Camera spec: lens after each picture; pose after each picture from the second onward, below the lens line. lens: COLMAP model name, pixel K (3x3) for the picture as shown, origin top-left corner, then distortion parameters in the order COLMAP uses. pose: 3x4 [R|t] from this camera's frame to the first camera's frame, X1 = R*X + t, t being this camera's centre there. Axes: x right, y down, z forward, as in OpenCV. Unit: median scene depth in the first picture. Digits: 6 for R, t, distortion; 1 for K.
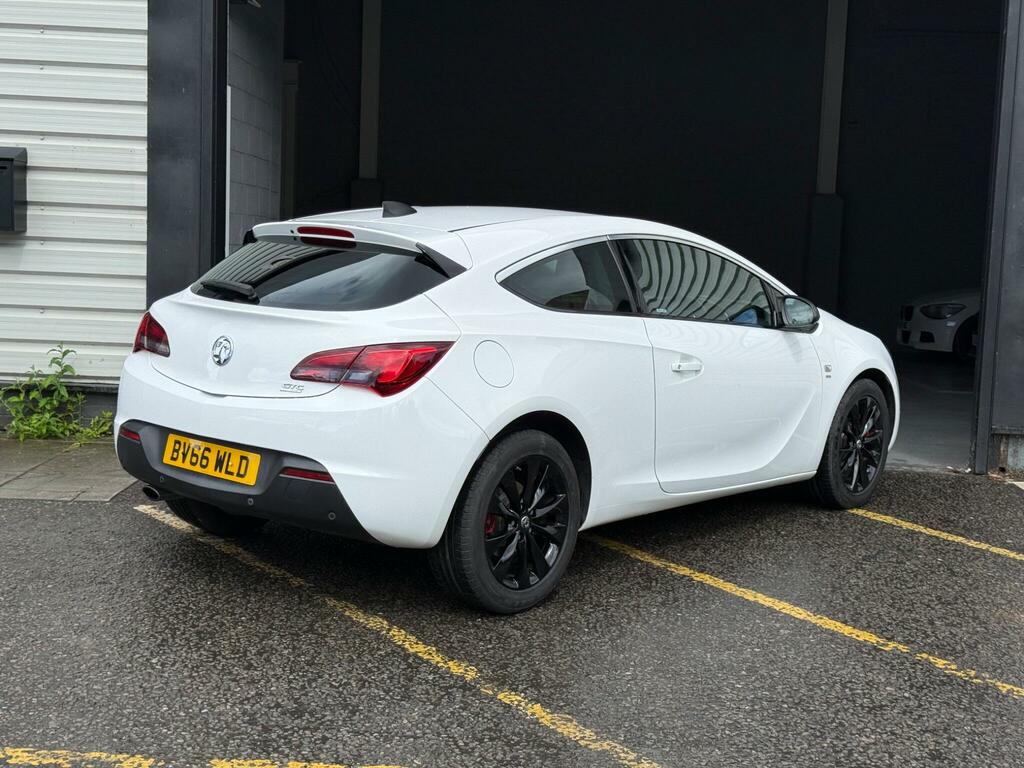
lens RADIAL K [[1432.8, 0, 507.6], [0, 1432.8, 367.6], [0, 0, 1]] dist [0.119624, 0.000000]
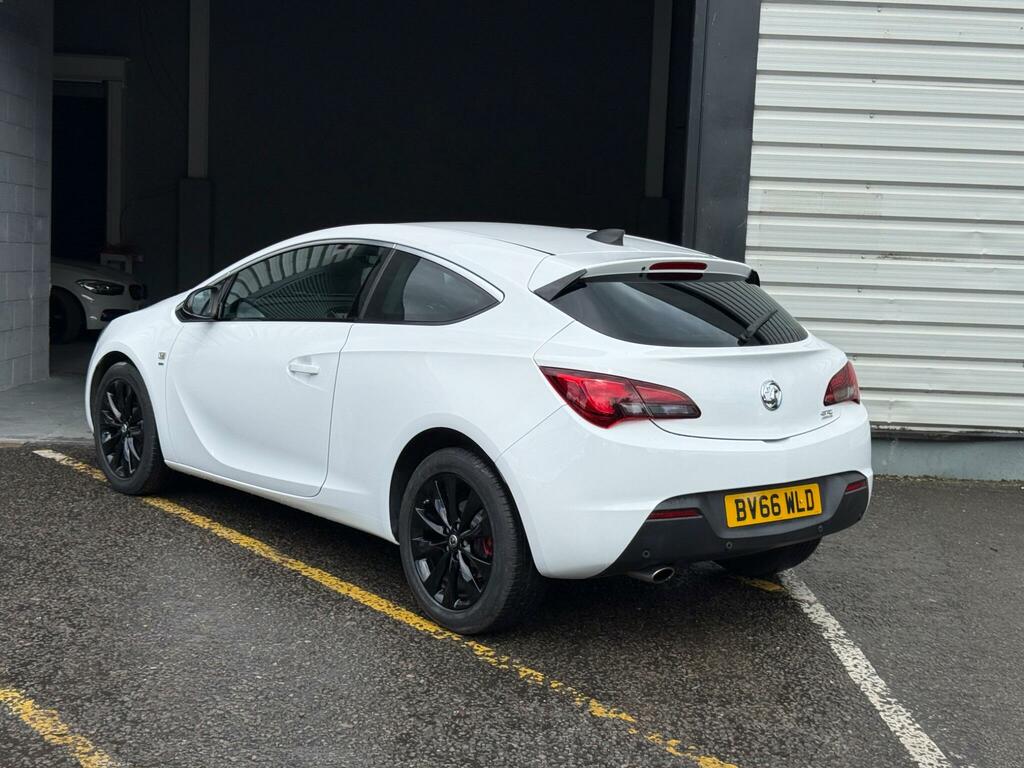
lens RADIAL K [[1432.8, 0, 501.3], [0, 1432.8, 366.9], [0, 0, 1]] dist [0.119624, 0.000000]
pose [[0.999182, -0.000989, 0.040415, 0.248319], [0.001057, 0.999998, -0.001667, 0.003535], [-0.040414, 0.001708, 0.999182, -0.019193]]
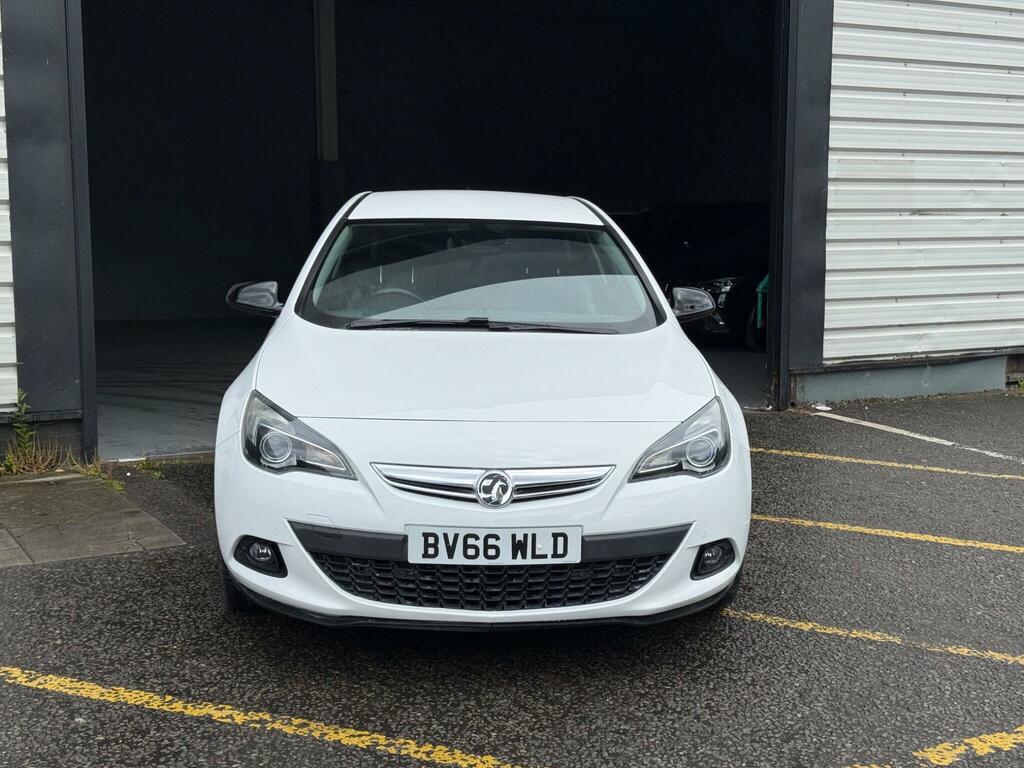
lens RADIAL K [[1432.8, 0, 526.5], [0, 1432.8, 371.7], [0, 0, 1]] dist [0.119624, 0.000000]
pose [[0.853889, -0.093680, 0.511954, -0.674578], [0.076965, 0.995581, 0.053806, -0.053875], [-0.514732, -0.006541, 0.857326, 0.186475]]
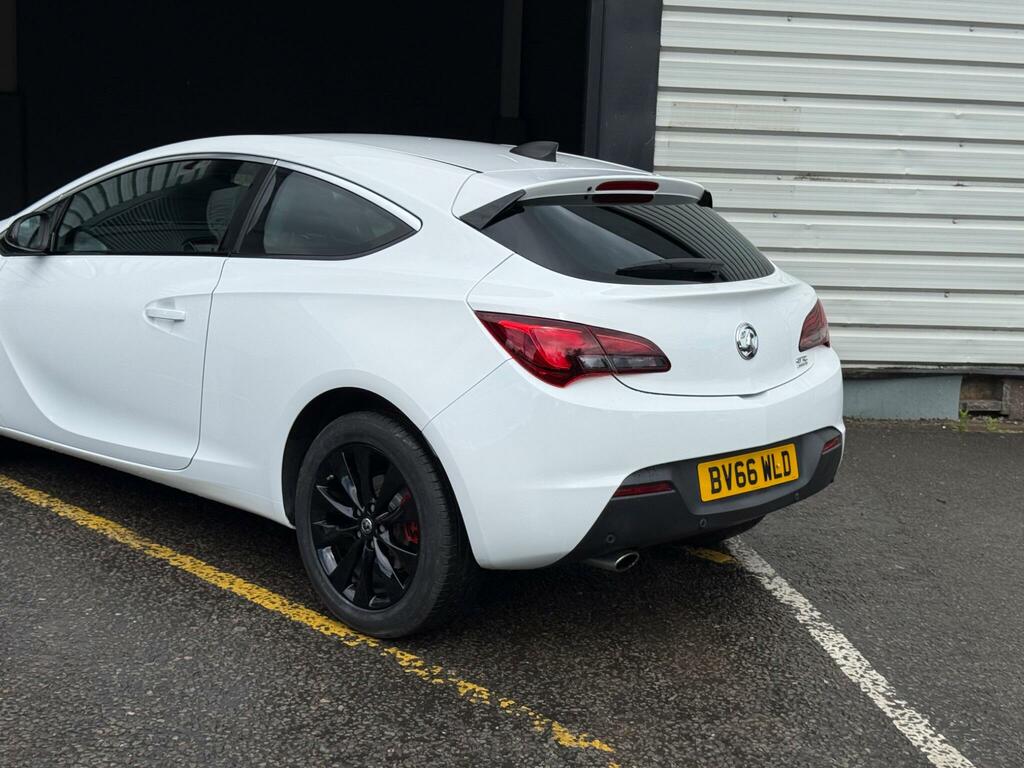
lens RADIAL K [[1432.8, 0, 496.1], [0, 1432.8, 383.3], [0, 0, 1]] dist [0.119624, 0.000000]
pose [[0.987626, -0.021962, 0.155281, 0.204531], [0.012690, 0.998090, 0.060455, -0.005733], [-0.156313, -0.057737, 0.986019, 0.164448]]
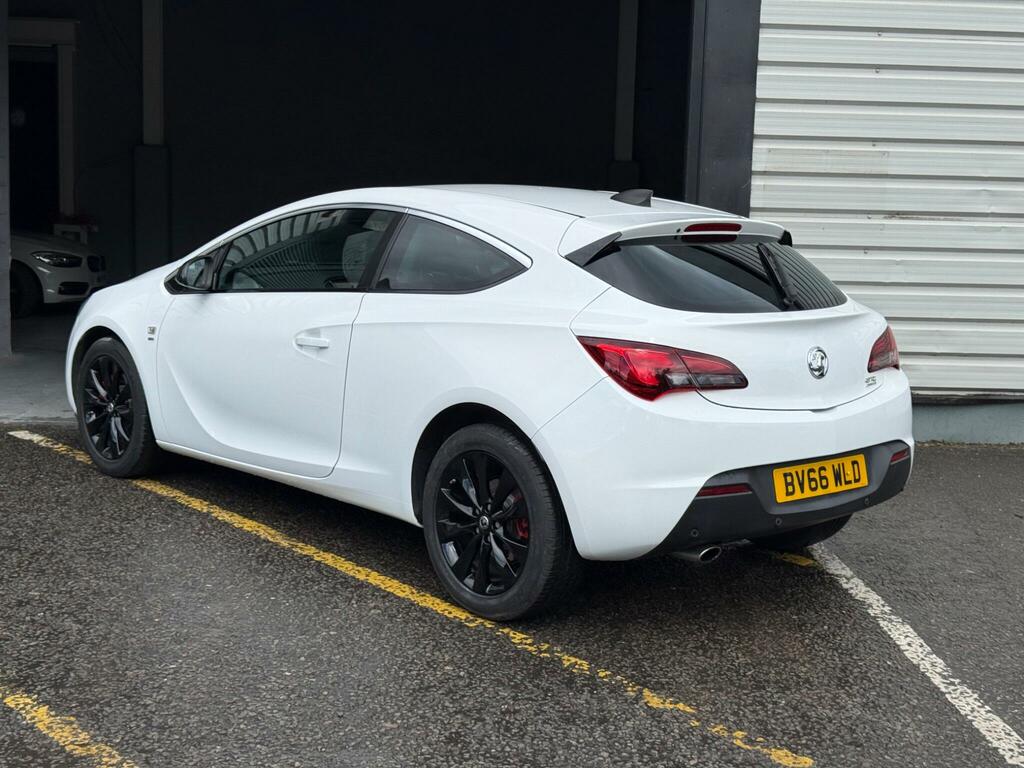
lens RADIAL K [[1432.8, 0, 511.6], [0, 1432.8, 370.7], [0, 0, 1]] dist [0.119624, 0.000000]
pose [[0.996342, -0.018629, 0.083397, 0.198259], [0.016687, 0.999575, 0.023921, 0.001164], [-0.083807, -0.022441, 0.996229, 0.041356]]
